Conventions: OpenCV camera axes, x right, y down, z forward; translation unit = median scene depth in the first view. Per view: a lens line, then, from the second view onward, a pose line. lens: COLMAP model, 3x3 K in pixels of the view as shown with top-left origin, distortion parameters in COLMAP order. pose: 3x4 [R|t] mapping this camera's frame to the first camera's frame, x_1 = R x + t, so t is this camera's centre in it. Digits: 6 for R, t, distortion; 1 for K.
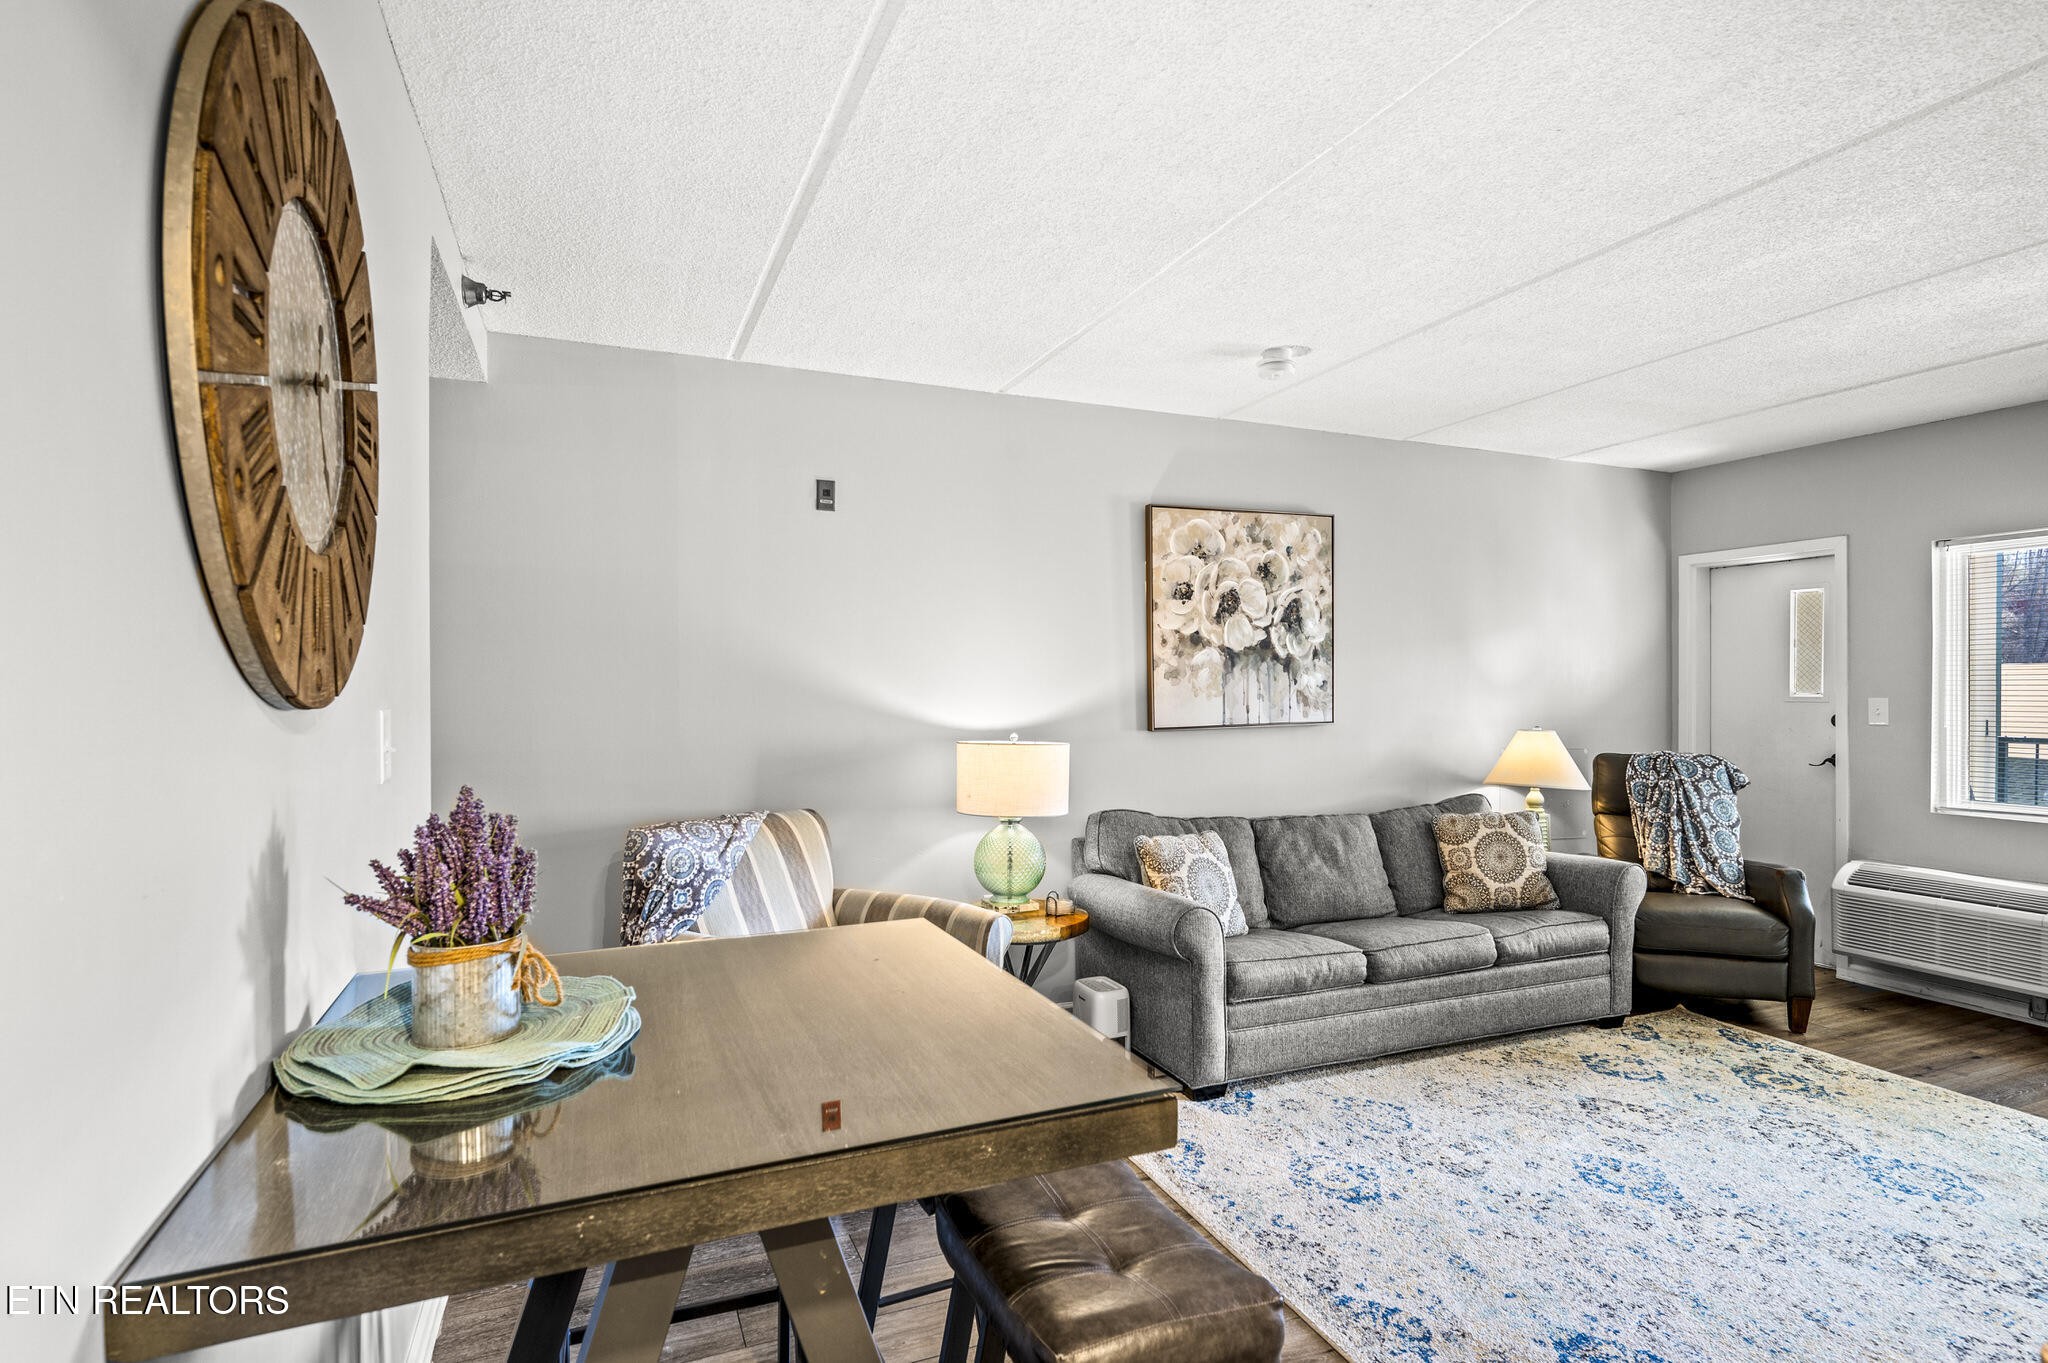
lens RADIAL K [[1038.5, 0, 1034.7], [0, 1038.5, 693.8], [0, 0, 1]] dist [-0.004331, 0.001750]
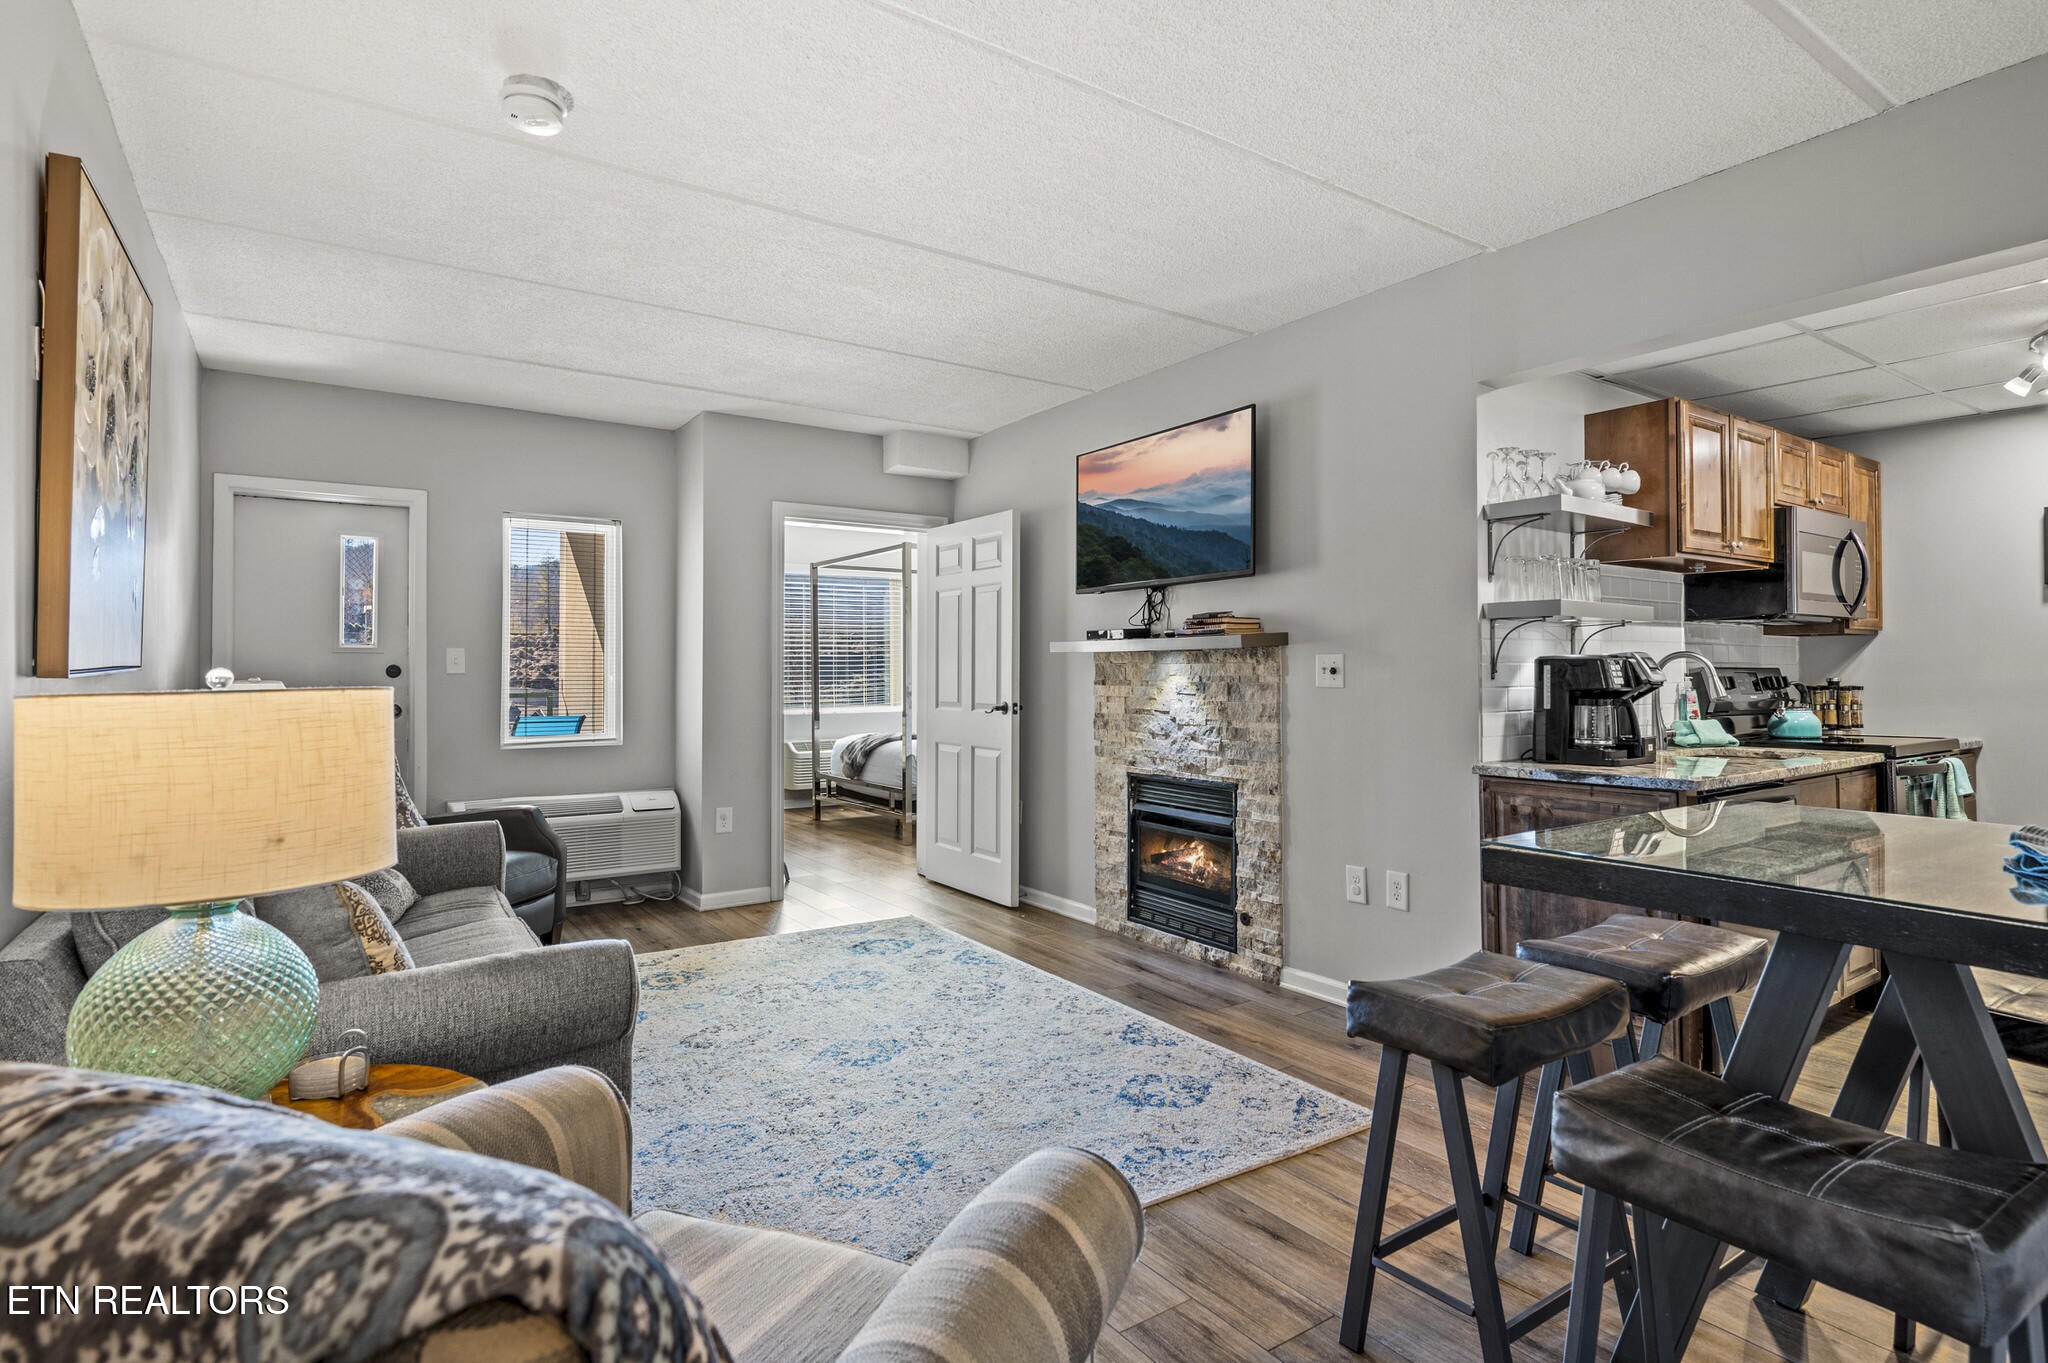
lens RADIAL K [[1038.5, 0, 1034.8], [0, 1038.5, 652.3], [0, 0, 1]] dist [-0.004331, 0.001750]
pose [[-0.196616, 0.020724, 0.980262, -0.402671], [0.004847, 0.999785, -0.020165, 0.037258], [-0.980469, 0.000787, -0.196674, 0.710970]]
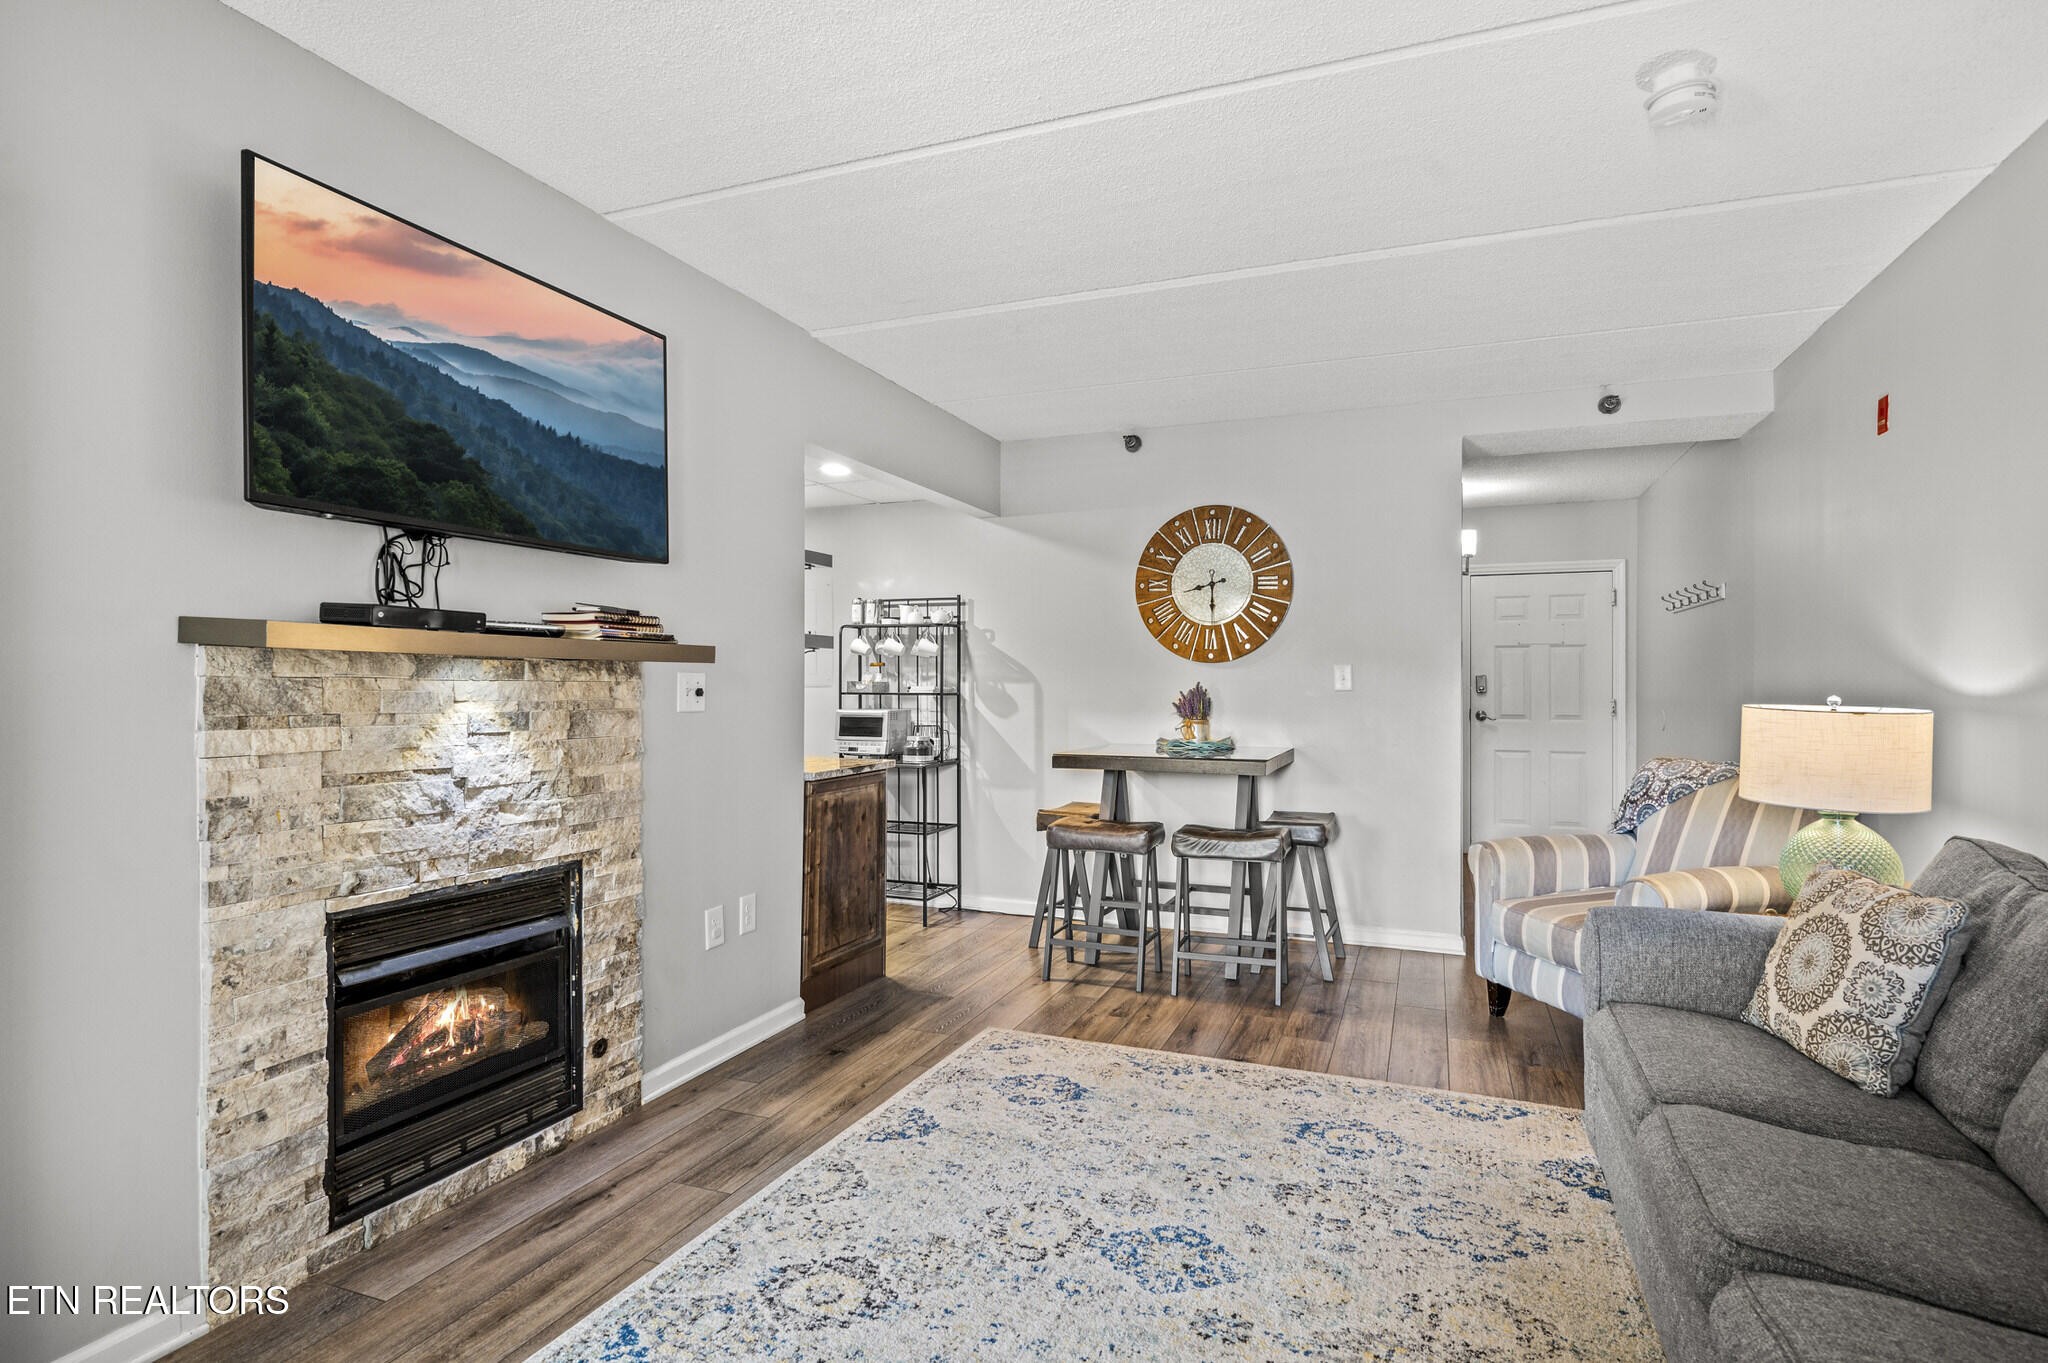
lens RADIAL K [[1038.5, 0, 1027.4], [0, 1038.5, 680.0], [0, 0, 1]] dist [-0.004331, 0.001750]
pose [[-0.703720, -0.003746, -0.710468, 0.818593], [-0.003846, 0.999992, -0.001463, 0.027262], [0.710467, 0.001702, -0.703728, 1.006468]]
